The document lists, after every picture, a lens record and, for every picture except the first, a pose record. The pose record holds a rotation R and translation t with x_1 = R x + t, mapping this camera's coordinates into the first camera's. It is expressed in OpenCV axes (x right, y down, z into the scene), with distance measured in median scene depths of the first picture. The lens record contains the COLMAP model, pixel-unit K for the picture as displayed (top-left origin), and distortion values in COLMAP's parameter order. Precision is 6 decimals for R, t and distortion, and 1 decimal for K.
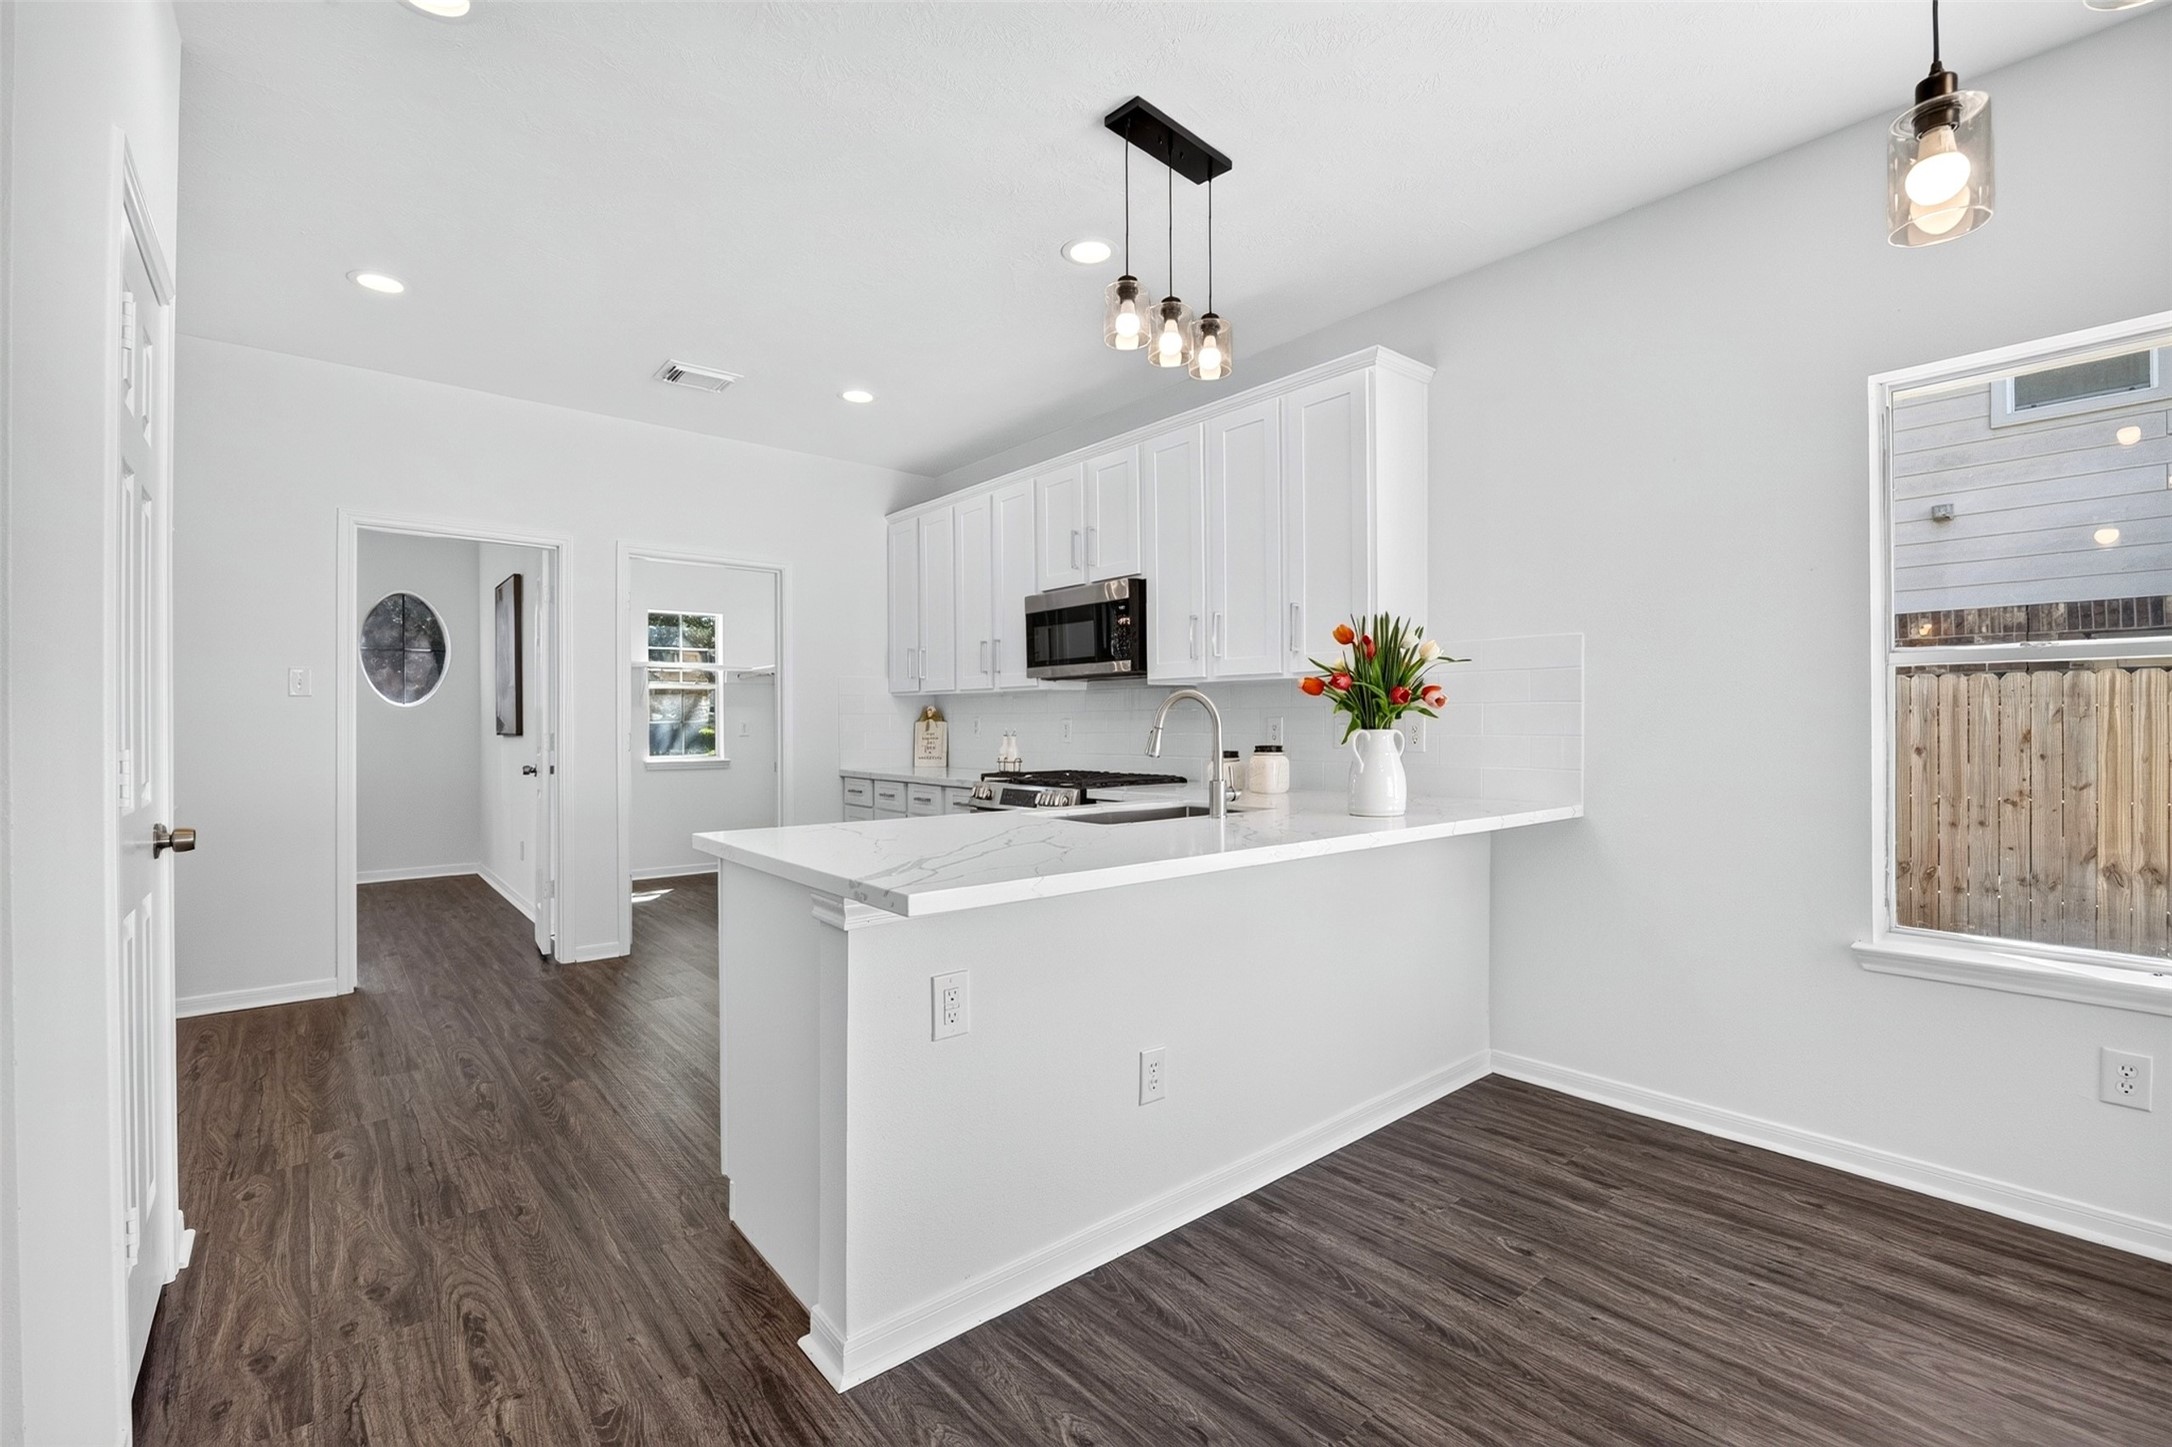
lens RADIAL K [[962.7, 0, 1089.8], [0, 962.7, 734.0], [0, 0, 1]] dist [0.002681, -0.000242]
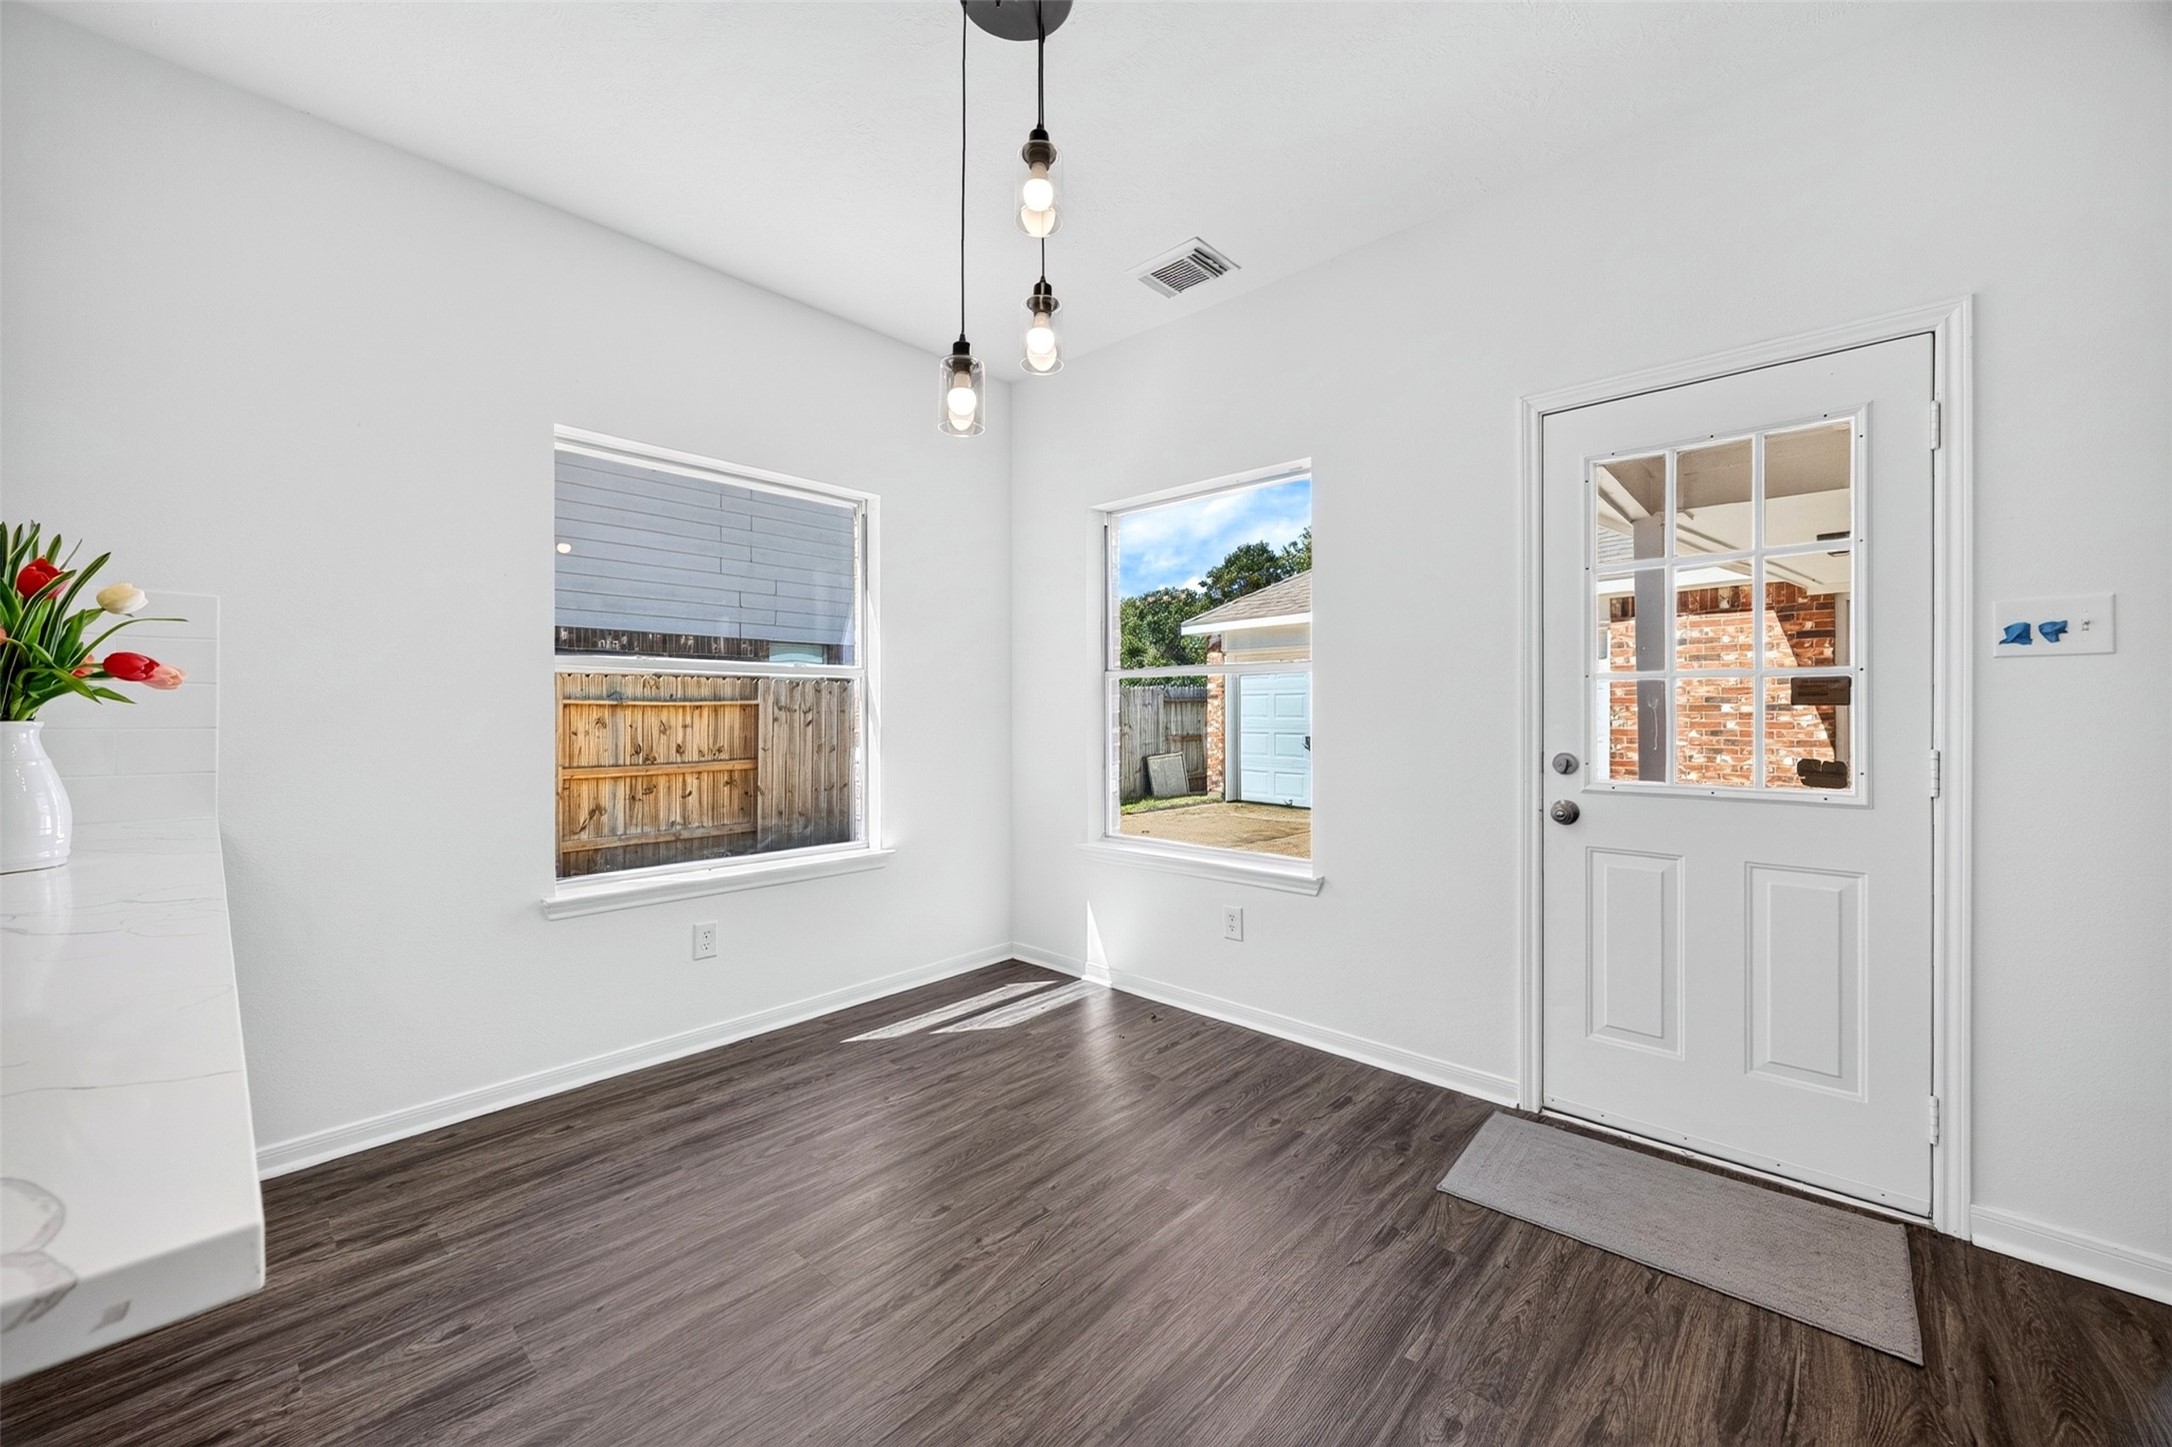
lens RADIAL K [[838.0, 0, 1094.1], [0, 838.0, 711.9], [0, 0, 1]] dist [0.000641, -0.000140]
pose [[-0.119675, 0.007733, 0.992783, -0.322530], [0.015484, 0.999863, -0.005922, 0.003051], [-0.992692, 0.014663, -0.119779, 0.474018]]
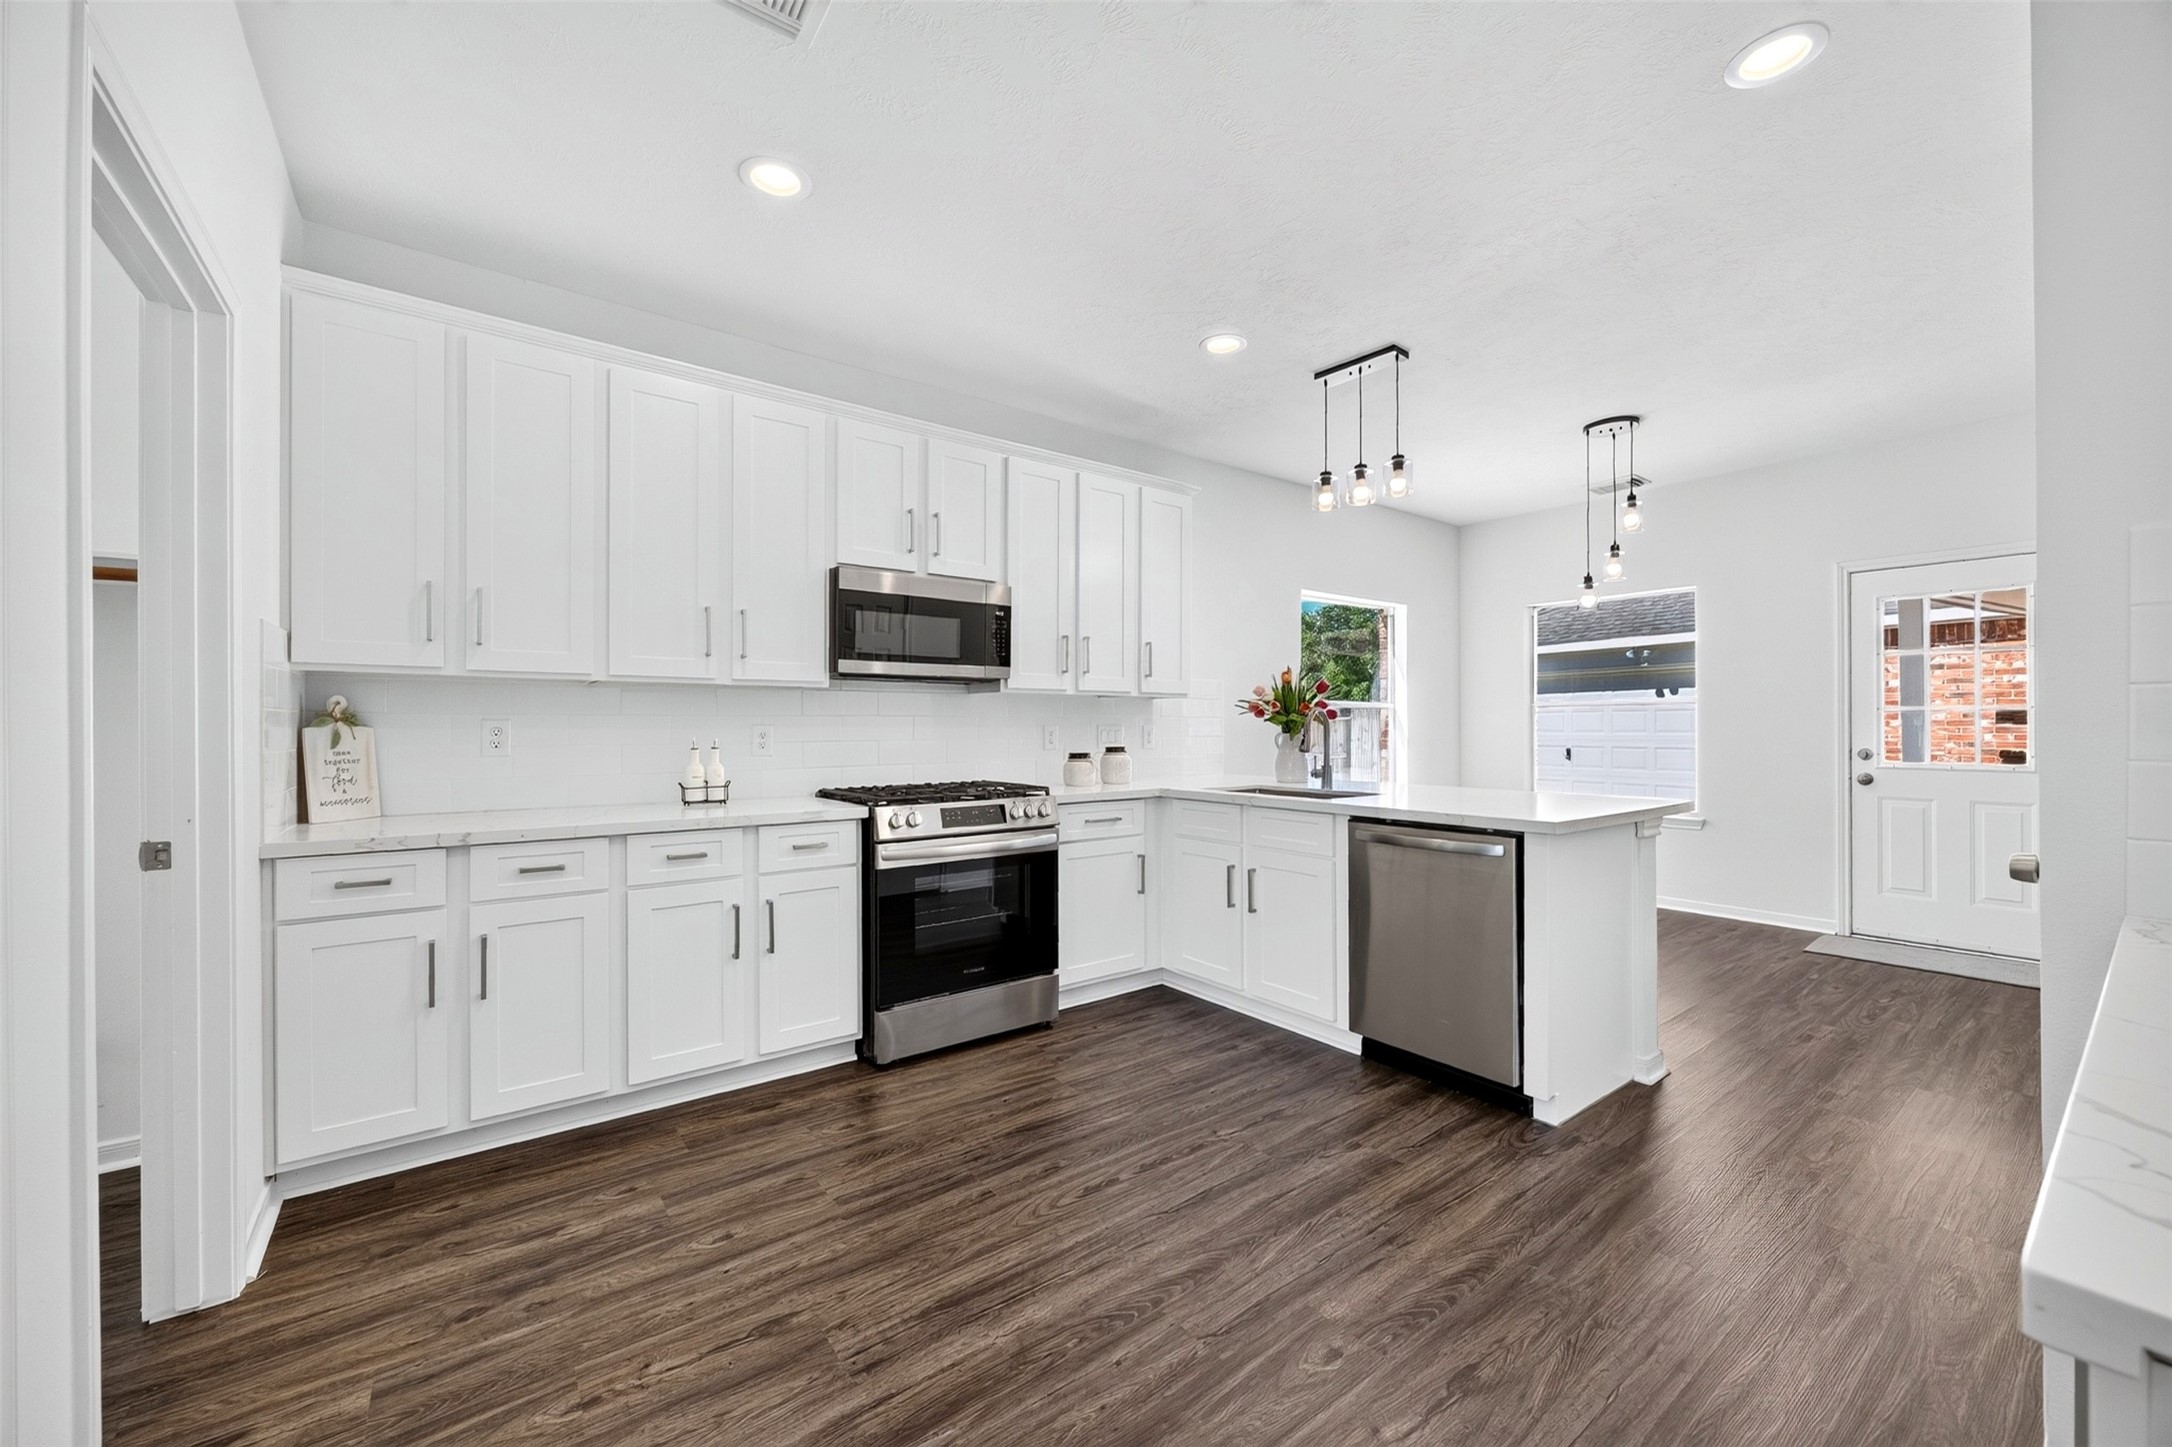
lens RADIAL K [[838.0, 0, 1109.7], [0, 838.0, 723.9], [0, 0, 1]] dist [0.000641, -0.000140]
pose [[0.020848, 0.014437, 0.999678, -2.133873], [0.016411, 0.999756, -0.014780, -0.006124], [-0.999648, 0.016714, 0.020606, 2.247397]]
